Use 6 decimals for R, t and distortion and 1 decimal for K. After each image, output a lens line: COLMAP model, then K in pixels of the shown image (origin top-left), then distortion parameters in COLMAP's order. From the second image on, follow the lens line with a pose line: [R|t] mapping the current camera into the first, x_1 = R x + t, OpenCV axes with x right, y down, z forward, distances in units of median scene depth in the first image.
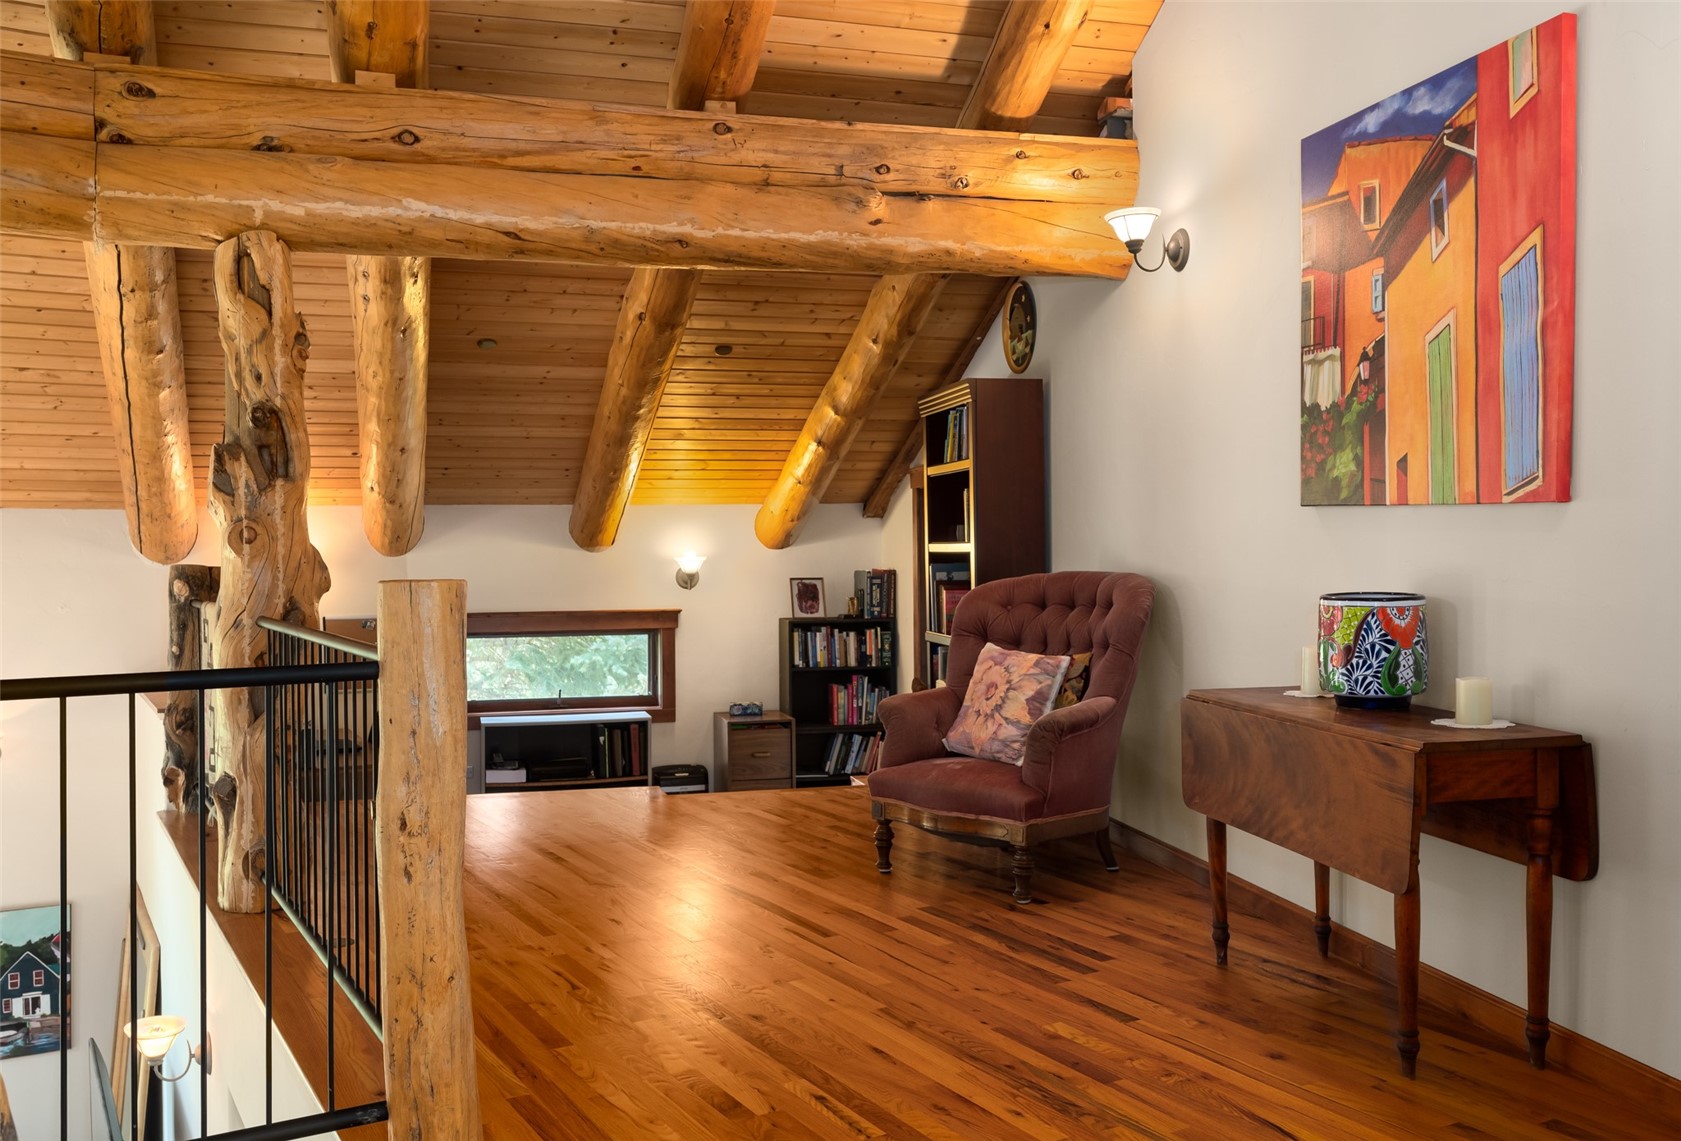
lens RADIAL K [[1492.6, 0, 840.5], [0, 1492.6, 570.5], [0, 0, 1]] dist [0.004318, -0.003842]
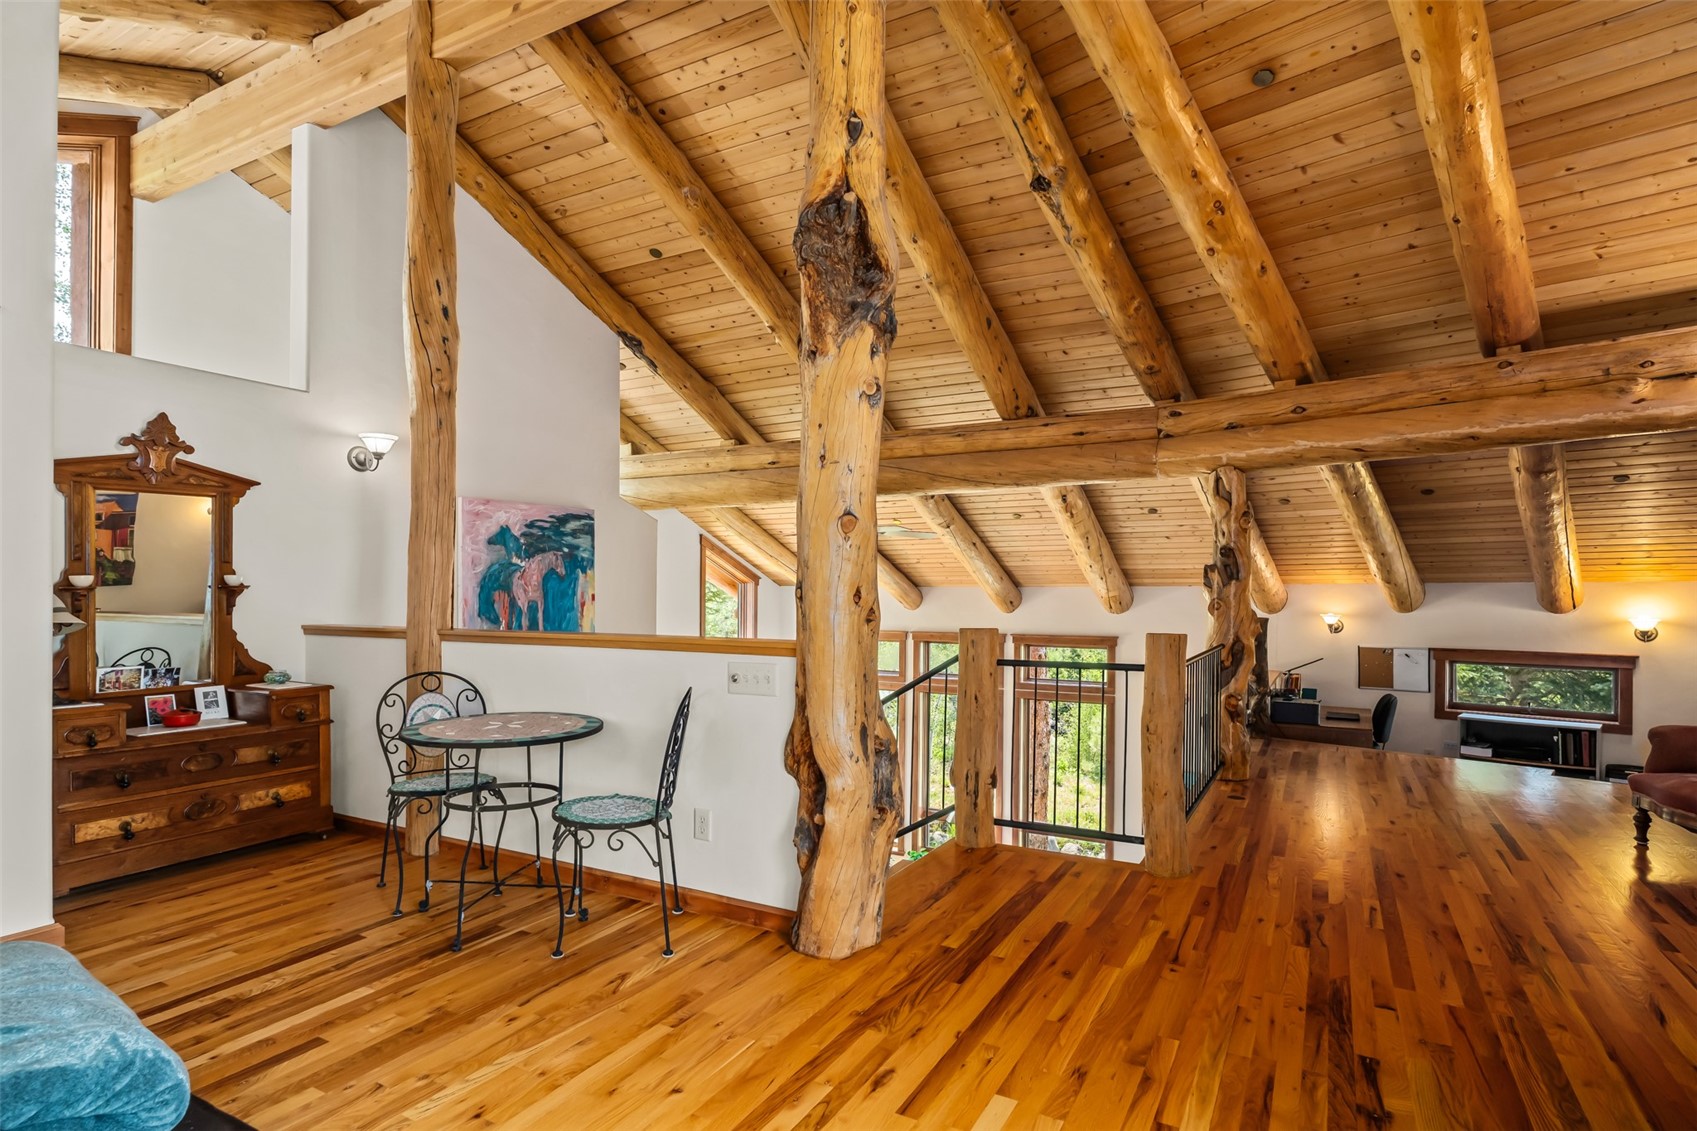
lens RADIAL K [[859.2, 0, 851.4], [0, 859.2, 600.5], [0, 0, 1]] dist [-0.000314, 0.000167]
pose [[0.524786, 0.017847, -0.851047, 0.355177], [-0.024665, 0.999679, 0.005754, -0.023497], [0.850877, 0.017972, 0.525058, -0.106986]]
